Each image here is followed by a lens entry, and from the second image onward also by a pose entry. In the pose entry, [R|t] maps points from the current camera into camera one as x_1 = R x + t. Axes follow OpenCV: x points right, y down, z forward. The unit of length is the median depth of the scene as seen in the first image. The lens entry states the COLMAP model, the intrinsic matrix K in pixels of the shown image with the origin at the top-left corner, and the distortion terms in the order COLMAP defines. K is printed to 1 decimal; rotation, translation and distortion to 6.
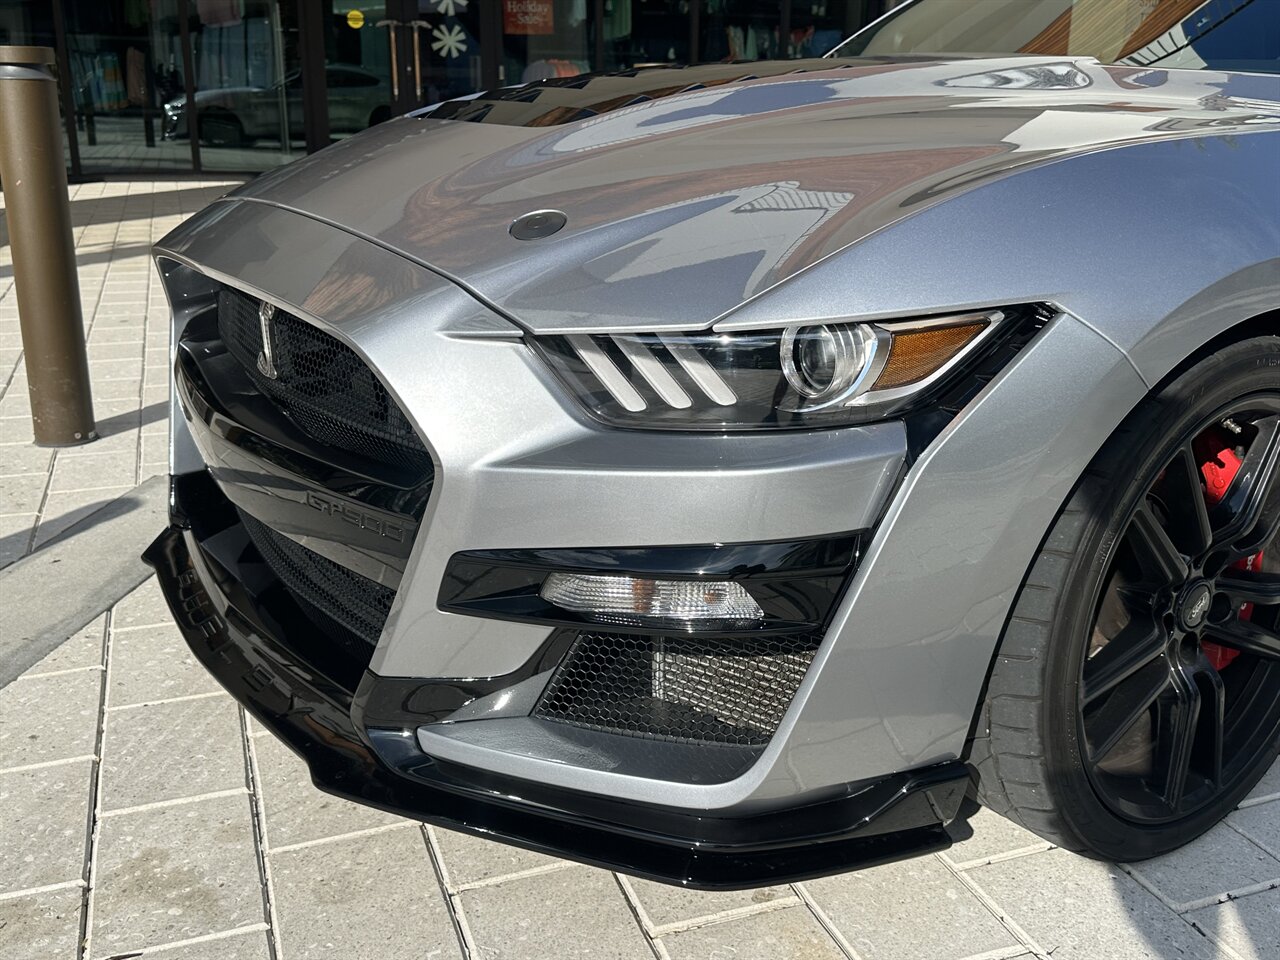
lens RADIAL K [[1110.0, 0, 666.5], [0, 1110.0, 478.4], [0, 0, 1]] dist [0.274299, -0.480825]
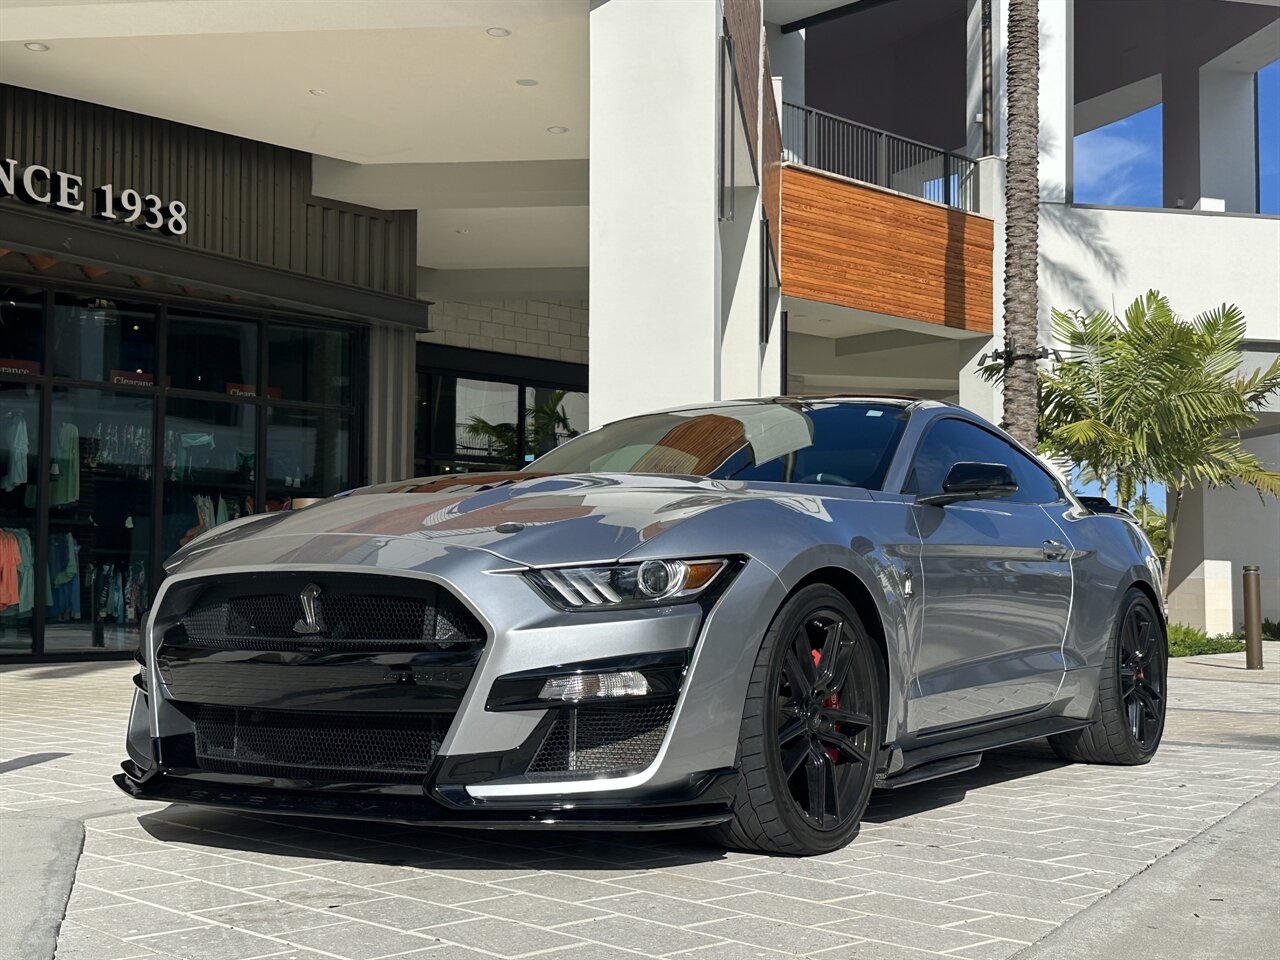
lens RADIAL K [[1600.8, 0, 640.0], [0, 1600.8, 480.0], [0, 0, 1]] dist [0.131515, -0.036561]
pose [[0.920365, 0.023990, 0.390324, -1.104671], [0.129587, 0.923013, -0.362291, 0.831877], [-0.368965, 0.384021, 0.846400, -1.700437]]
